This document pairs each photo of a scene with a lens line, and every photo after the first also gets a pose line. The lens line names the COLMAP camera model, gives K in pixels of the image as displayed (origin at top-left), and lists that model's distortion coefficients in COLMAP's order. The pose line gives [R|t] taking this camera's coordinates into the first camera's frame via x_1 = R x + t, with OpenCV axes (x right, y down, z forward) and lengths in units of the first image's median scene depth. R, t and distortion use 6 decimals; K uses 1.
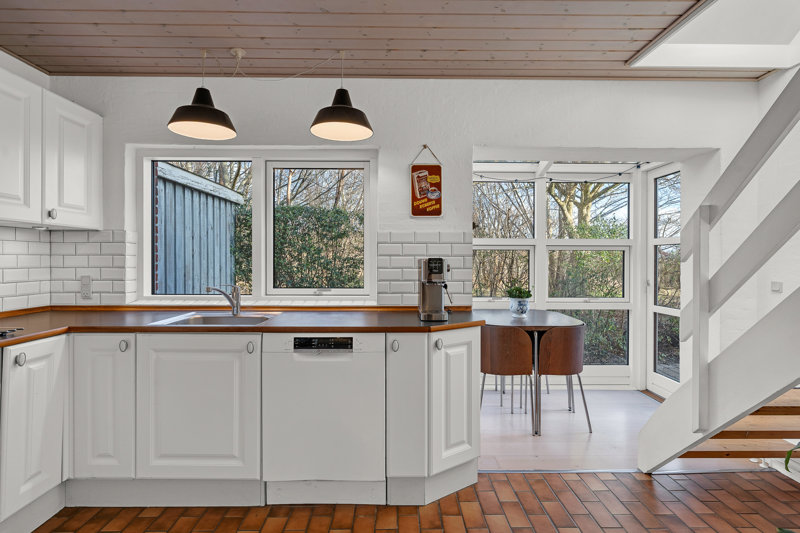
lens RADIAL K [[404.9, 0, 400.4], [0, 404.9, 258.4], [0, 0, 1]] dist [-0.005488, 0.001300]
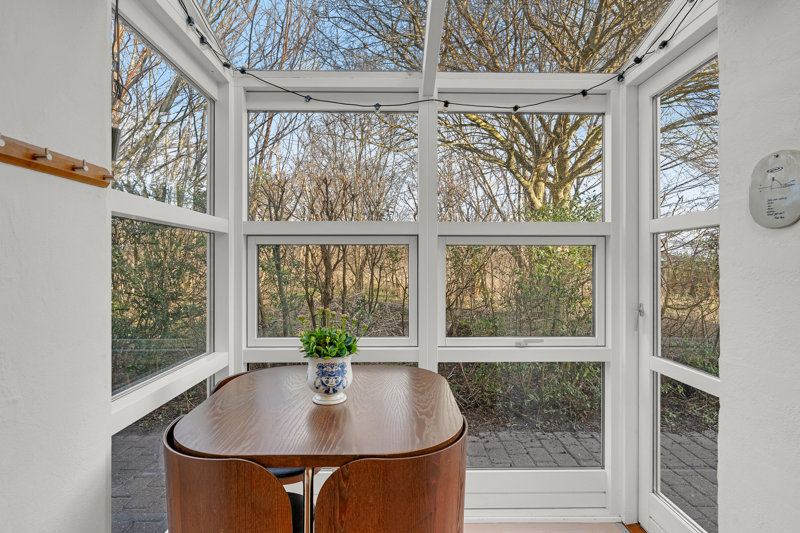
lens RADIAL K [[414.0, 0, 402.9], [0, 414.0, 262.5], [0, 0, 1]] dist [-0.007363, -0.000078]
pose [[0.999991, -0.004052, 0.001526, 0.482432], [0.004053, 0.999991, -0.001127, 0.003690], [-0.001521, 0.001133, 0.999998, 0.743215]]
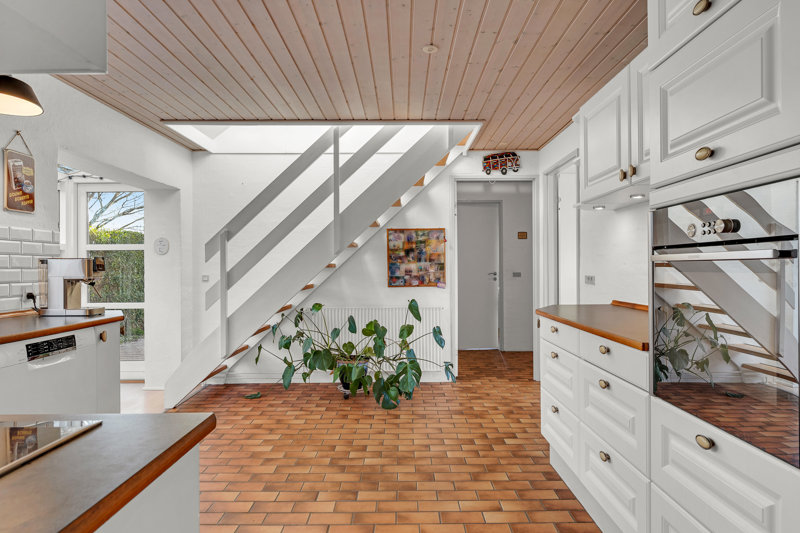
lens RADIAL K [[457.7, 0, 402.2], [0, 457.7, 265.0], [0, 0, 1]] dist [-0.000634, 0.003589]
pose [[0.013505, 0.002530, 0.999906, -0.962192], [0.005933, 0.999979, -0.002611, 0.024395], [-0.999891, 0.005968, 0.013489, 0.139308]]
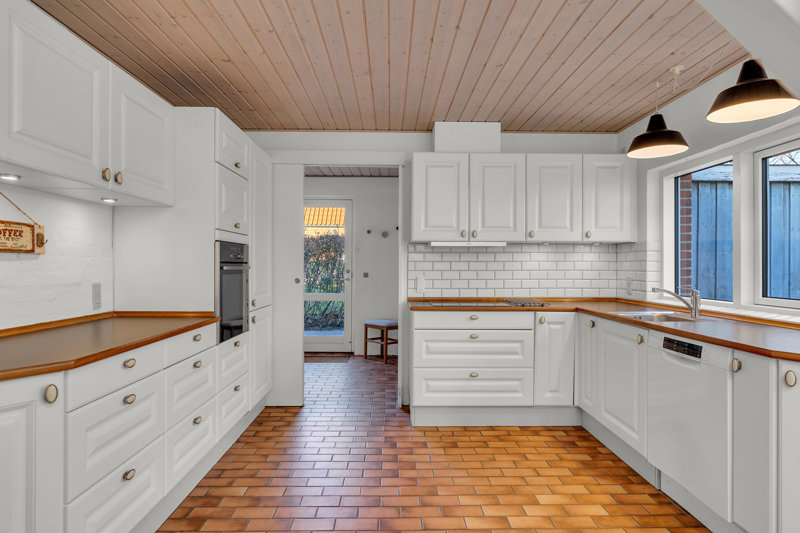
lens RADIAL K [[457.7, 0, 400.7], [0, 457.7, 268.0], [0, 0, 1]] dist [-0.000634, 0.003589]
pose [[0.007630, 0.001490, -0.999970, 0.718312], [-0.001797, 0.999997, 0.001476, 0.012467], [0.999969, 0.001785, 0.007632, 0.238136]]
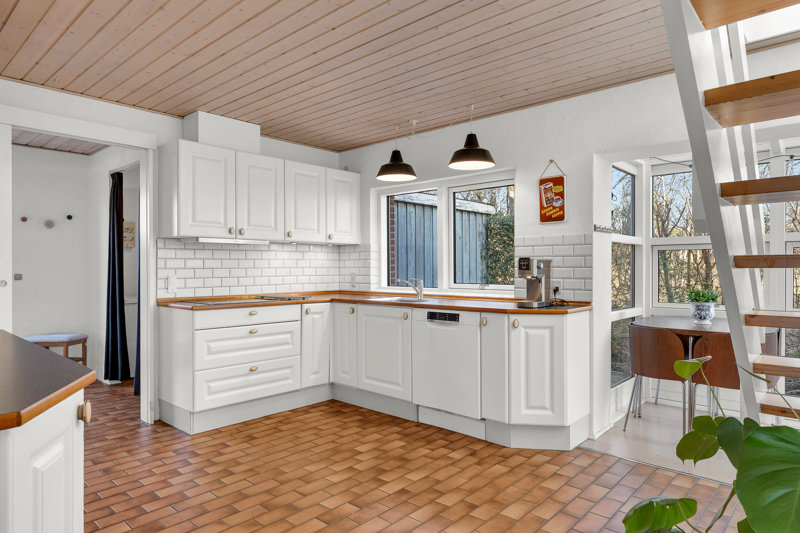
lens RADIAL K [[493.5, 0, 401.4], [0, 493.5, 268.8], [0, 0, 1]] dist [0.005432, 0.001667]
pose [[0.731824, -0.002542, -0.681489, 0.719622], [0.004120, 0.999991, 0.000694, 0.026206], [0.681482, -0.003316, 0.731828, -0.324343]]
